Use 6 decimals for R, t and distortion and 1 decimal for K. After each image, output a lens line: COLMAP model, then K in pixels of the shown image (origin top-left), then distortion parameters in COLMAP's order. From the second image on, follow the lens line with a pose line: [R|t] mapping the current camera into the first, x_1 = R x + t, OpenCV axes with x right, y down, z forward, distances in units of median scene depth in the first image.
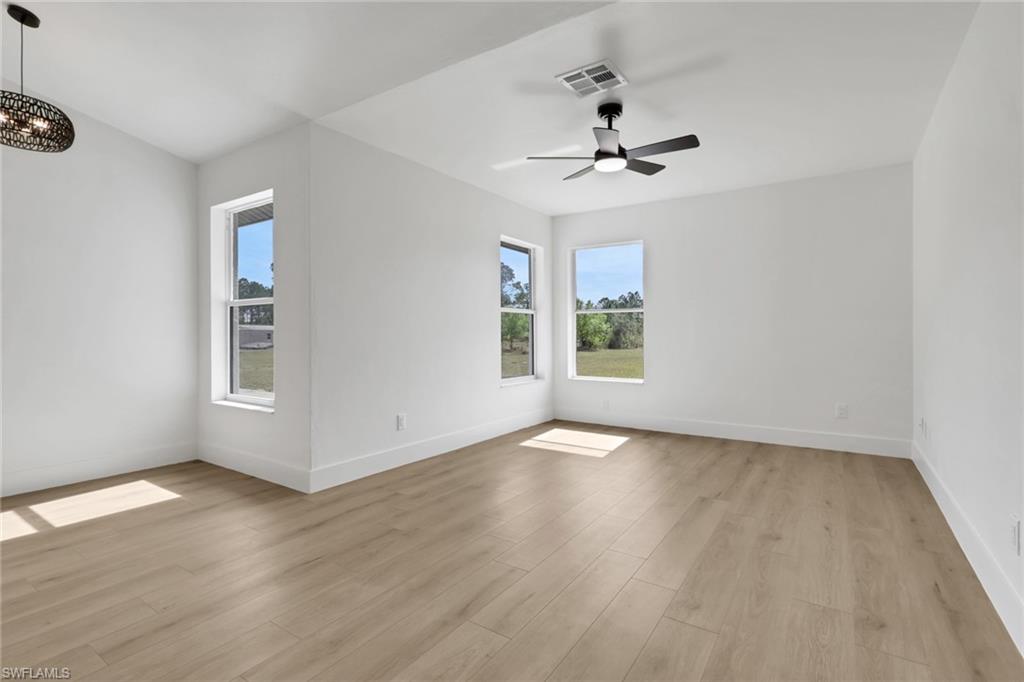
lens RADIAL K [[485.4, 0, 513.9], [0, 485.4, 333.7], [0, 0, 1]] dist [-0.002796, -0.000269]
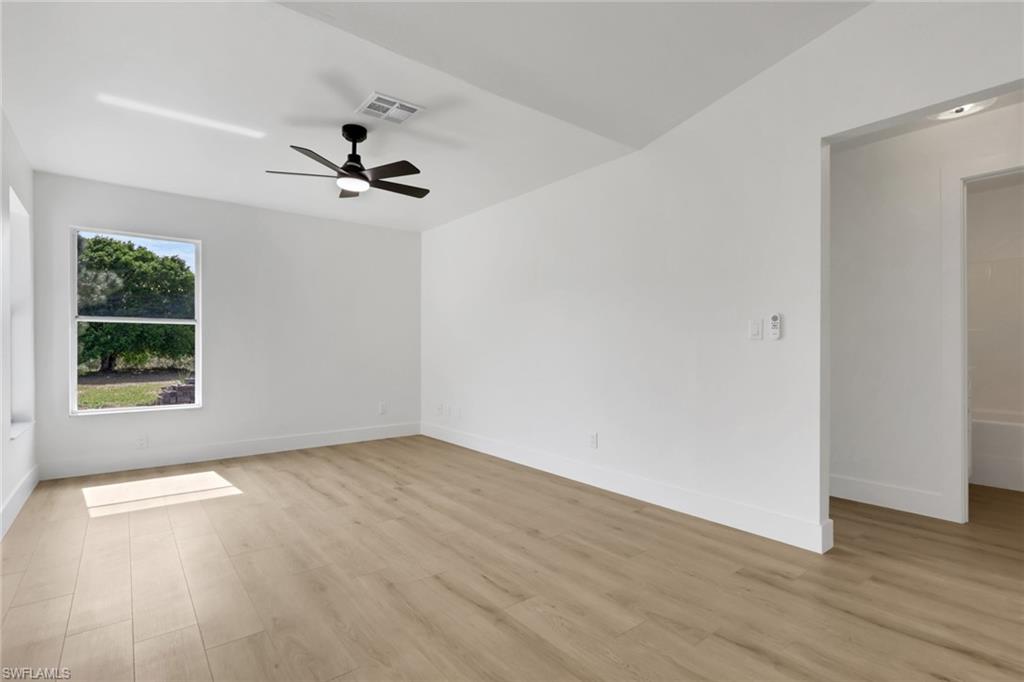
lens RADIAL K [[484.9, 0, 512.0], [0, 484.9, 341.0], [0, 0, 1]] dist [-0.002326, -0.000274]
pose [[0.309659, 0.016035, 0.950712, -0.651105], [0.000920, 0.999852, -0.017164, -0.000057], [-0.950847, 0.006190, 0.309599, 0.359938]]
